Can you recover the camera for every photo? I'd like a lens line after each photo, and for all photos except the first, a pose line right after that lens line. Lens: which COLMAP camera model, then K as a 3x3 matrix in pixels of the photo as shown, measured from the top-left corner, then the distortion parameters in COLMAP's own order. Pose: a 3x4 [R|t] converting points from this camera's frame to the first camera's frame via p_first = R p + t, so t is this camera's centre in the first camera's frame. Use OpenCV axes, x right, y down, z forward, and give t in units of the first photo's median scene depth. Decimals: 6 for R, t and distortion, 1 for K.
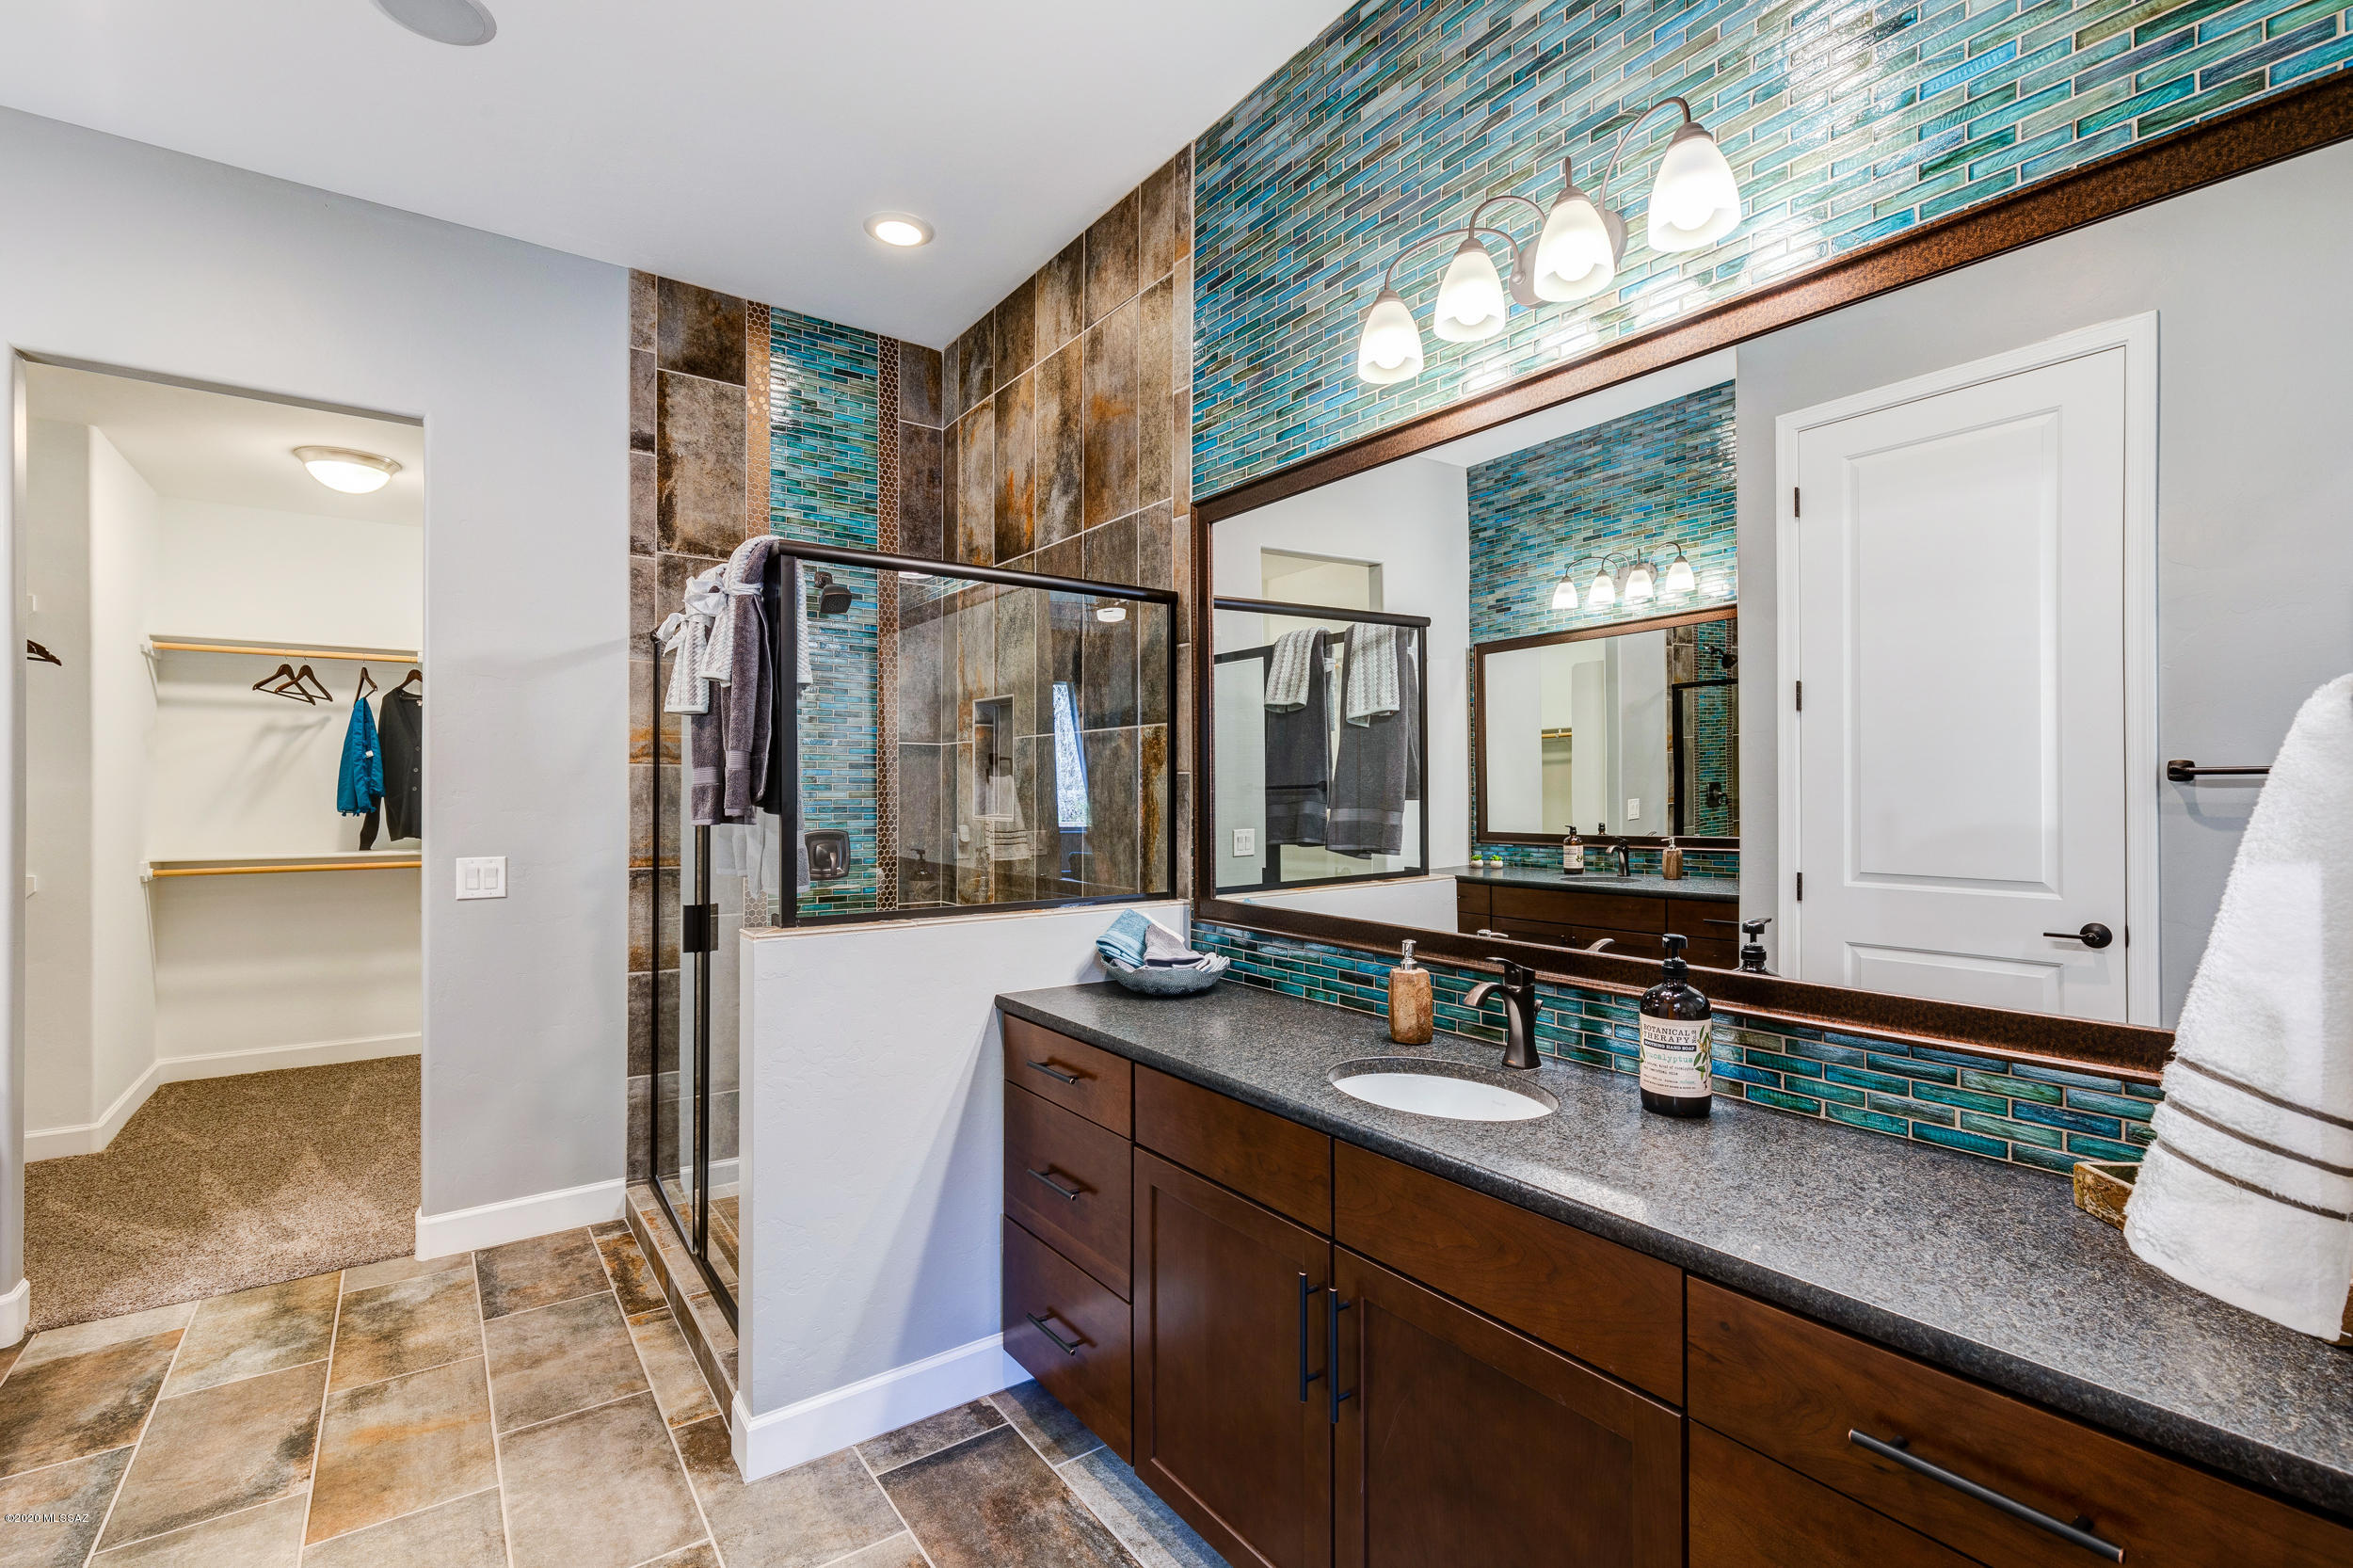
lens RADIAL K [[1065.5, 0, 1184.4], [0, 1065.5, 789.6], [0, 0, 1]] dist [0.005295, -0.000469]
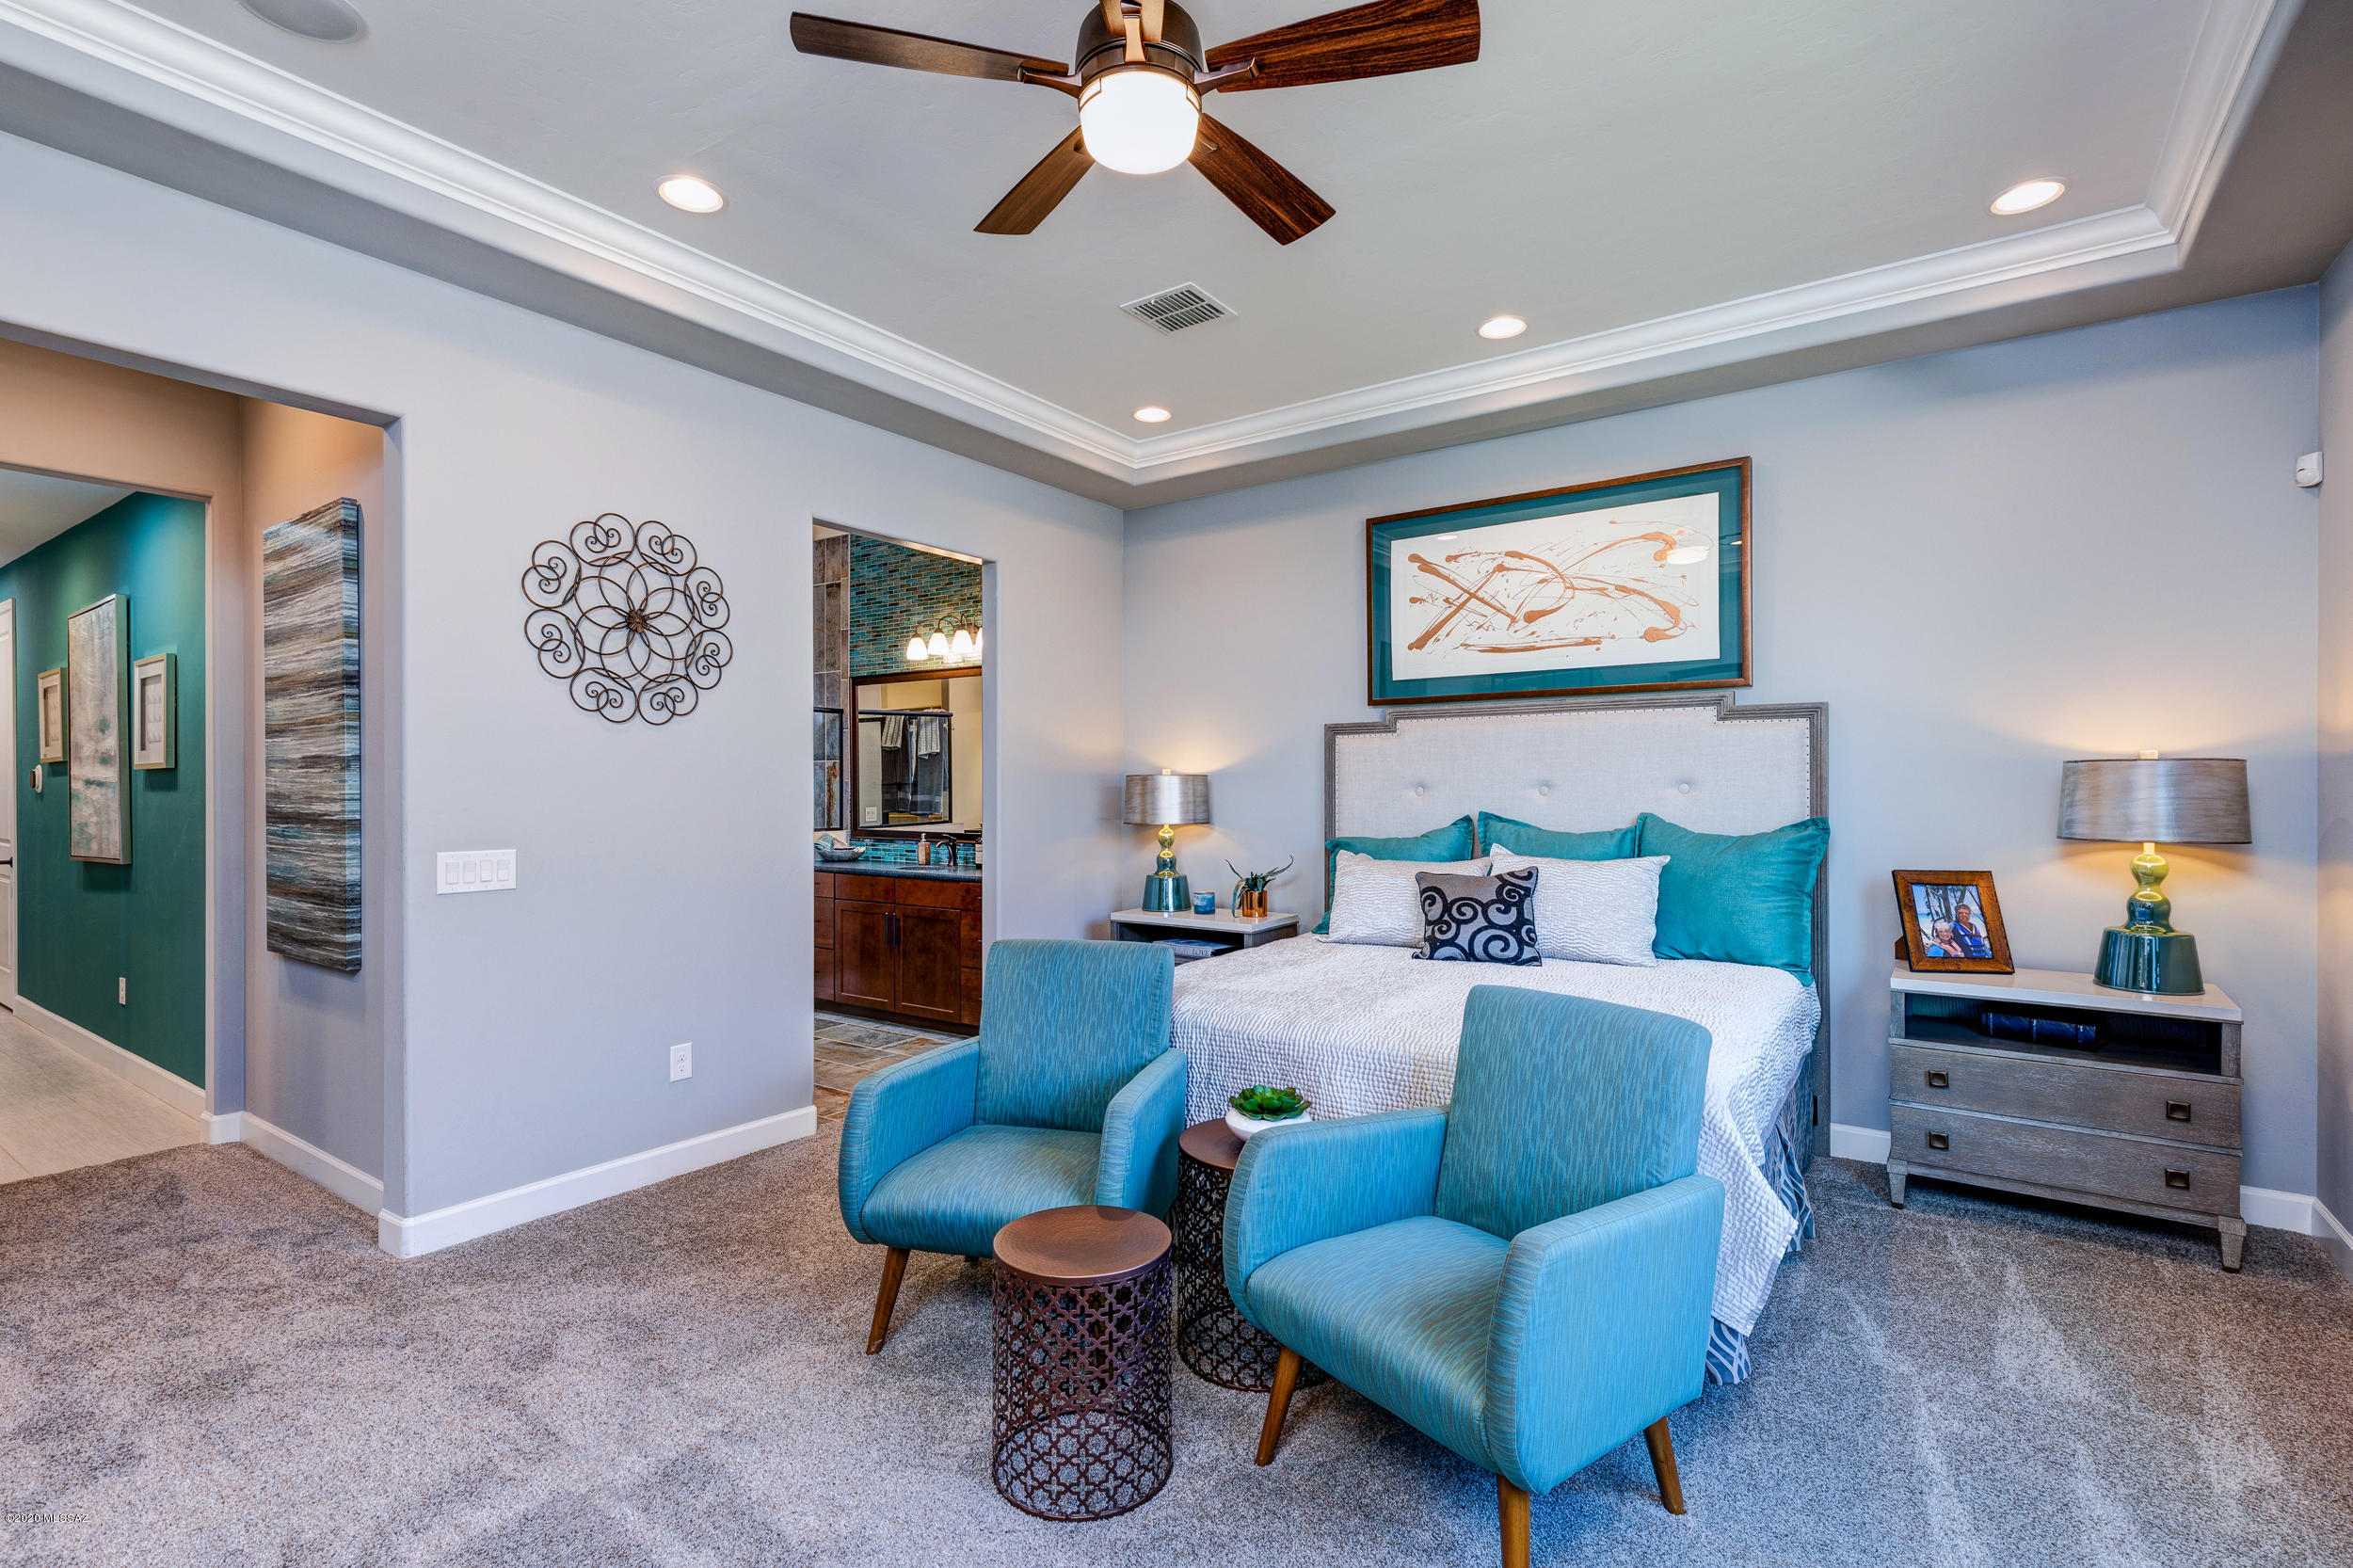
lens RADIAL K [[1065.5, 0, 1184.4], [0, 1065.5, 789.6], [0, 0, 1]] dist [0.005295, -0.000469]
pose [[0.942629, -0.002757, 0.333832, -0.074139], [-0.000566, 0.999951, 0.009855, -0.016269], [-0.333843, -0.009479, 0.942581, -1.386480]]
